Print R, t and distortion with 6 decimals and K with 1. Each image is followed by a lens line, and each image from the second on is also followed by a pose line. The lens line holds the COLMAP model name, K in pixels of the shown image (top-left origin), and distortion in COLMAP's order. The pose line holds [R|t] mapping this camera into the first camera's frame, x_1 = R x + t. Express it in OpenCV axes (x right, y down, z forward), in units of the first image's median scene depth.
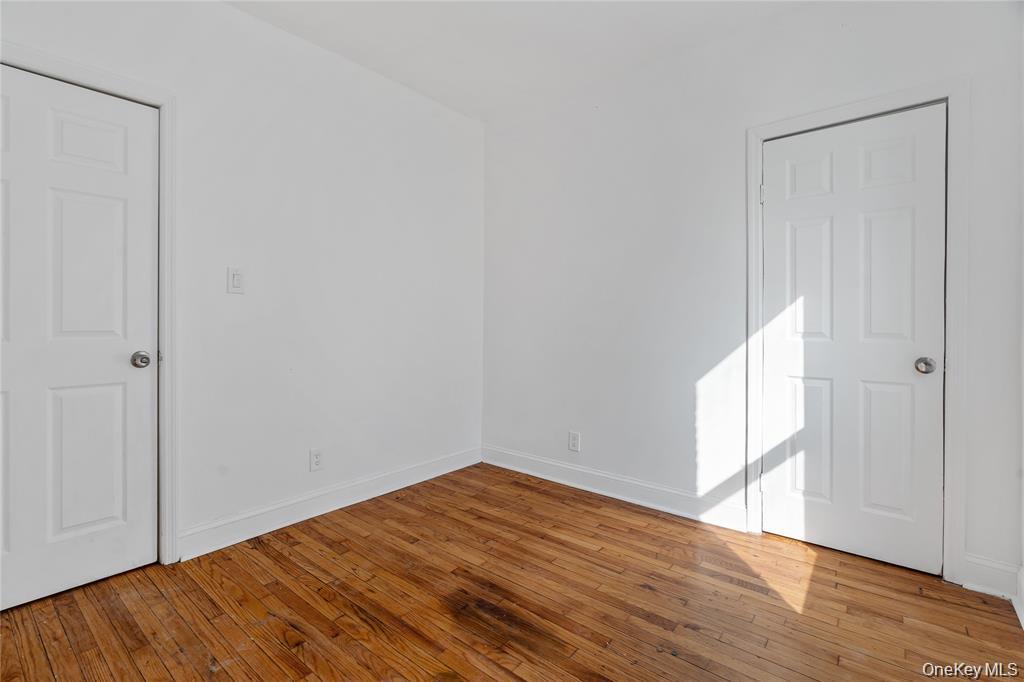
lens RADIAL K [[475.2, 0, 508.5], [0, 475.2, 321.0], [0, 0, 1]] dist [-0.002190, -0.000019]
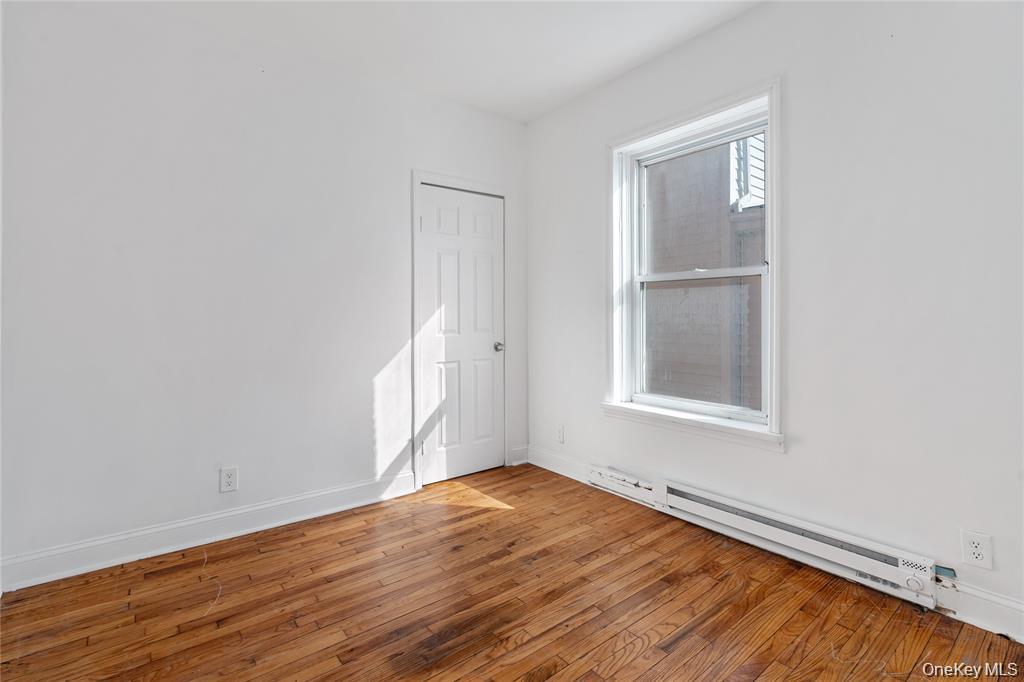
lens RADIAL K [[475.2, 0, 508.5], [0, 475.2, 321.0], [0, 0, 1]] dist [-0.002190, -0.000019]
pose [[0.210580, -0.006881, 0.977552, -0.689247], [0.007090, 0.999960, 0.005512, -0.008144], [-0.977551, 0.005770, 0.210620, 0.514766]]
